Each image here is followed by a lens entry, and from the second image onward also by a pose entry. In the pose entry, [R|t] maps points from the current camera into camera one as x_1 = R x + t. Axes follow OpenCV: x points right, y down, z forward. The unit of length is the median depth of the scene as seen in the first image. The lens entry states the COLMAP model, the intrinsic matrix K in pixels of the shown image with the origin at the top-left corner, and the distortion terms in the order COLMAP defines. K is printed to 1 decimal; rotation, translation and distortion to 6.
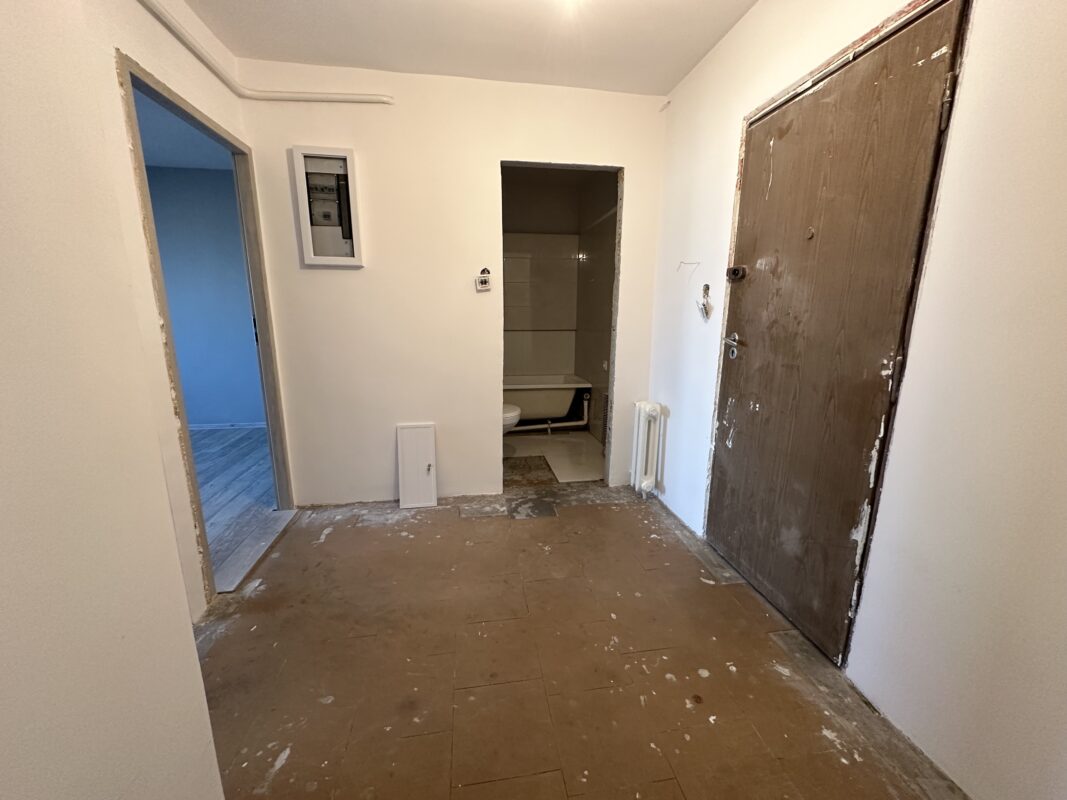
lens RADIAL K [[423.8, 0, 530.9], [0, 423.8, 399.7], [0, 0, 1]] dist [-0.001796, -0.000136]
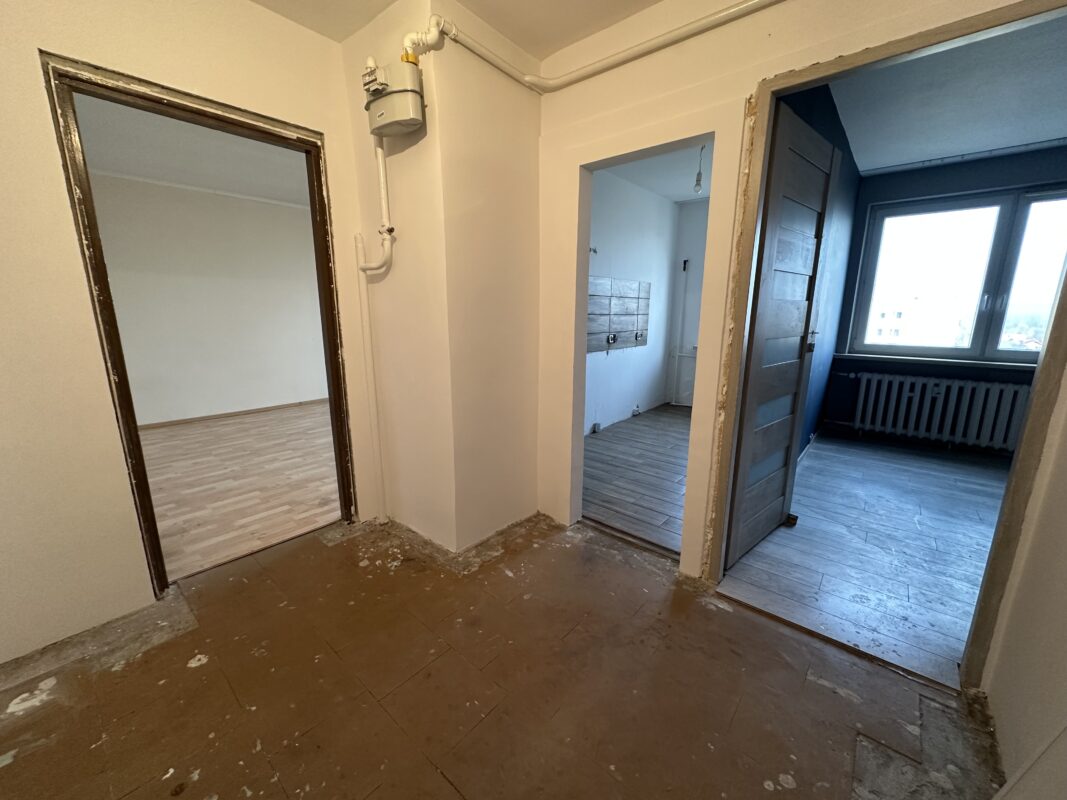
lens RADIAL K [[423.8, 0, 534.2], [0, 423.8, 398.4], [0, 0, 1]] dist [-0.001796, -0.000136]
pose [[-0.759434, 0.126663, -0.638135, 0.120980], [-0.141752, 0.925083, 0.352317, -0.151856], [0.634953, 0.358019, -0.684585, 0.699633]]
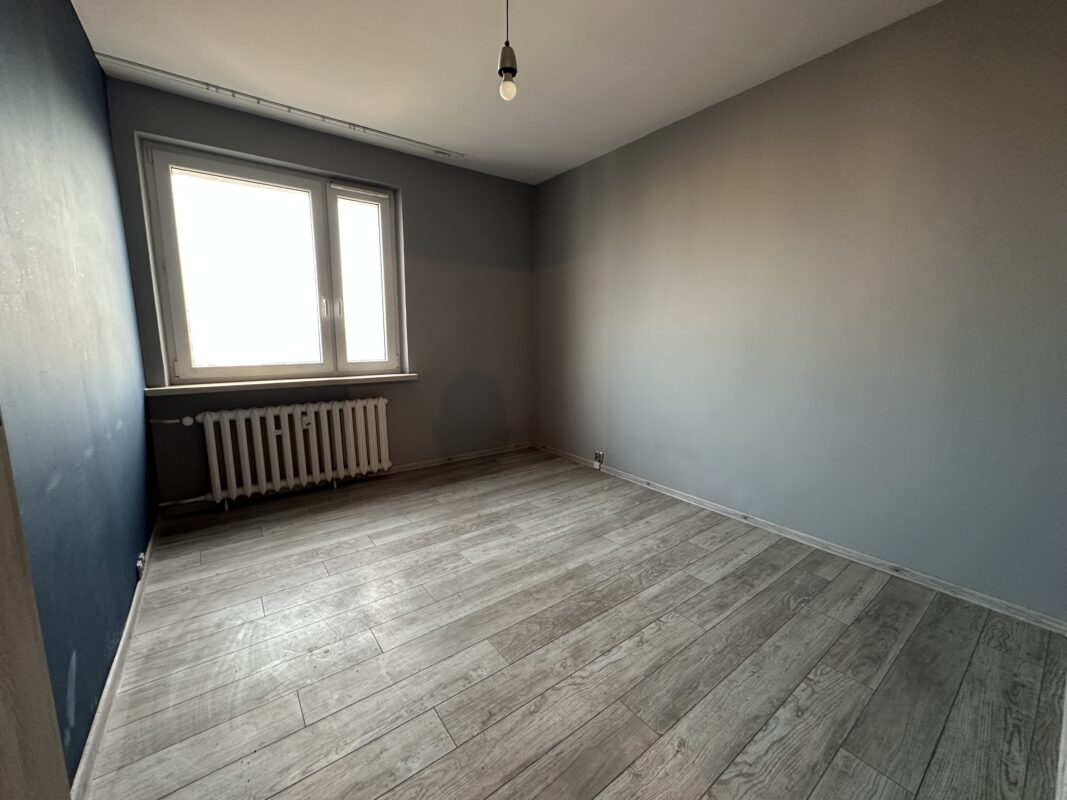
lens RADIAL K [[423.8, 0, 532.6], [0, 423.8, 400.8], [0, 0, 1]] dist [-0.001796, -0.000136]
pose [[0.465720, 0.135355, -0.874519, -0.462214], [-0.186234, 0.981092, 0.052672, -0.095739], [0.865114, 0.138335, 0.482122, 0.578028]]
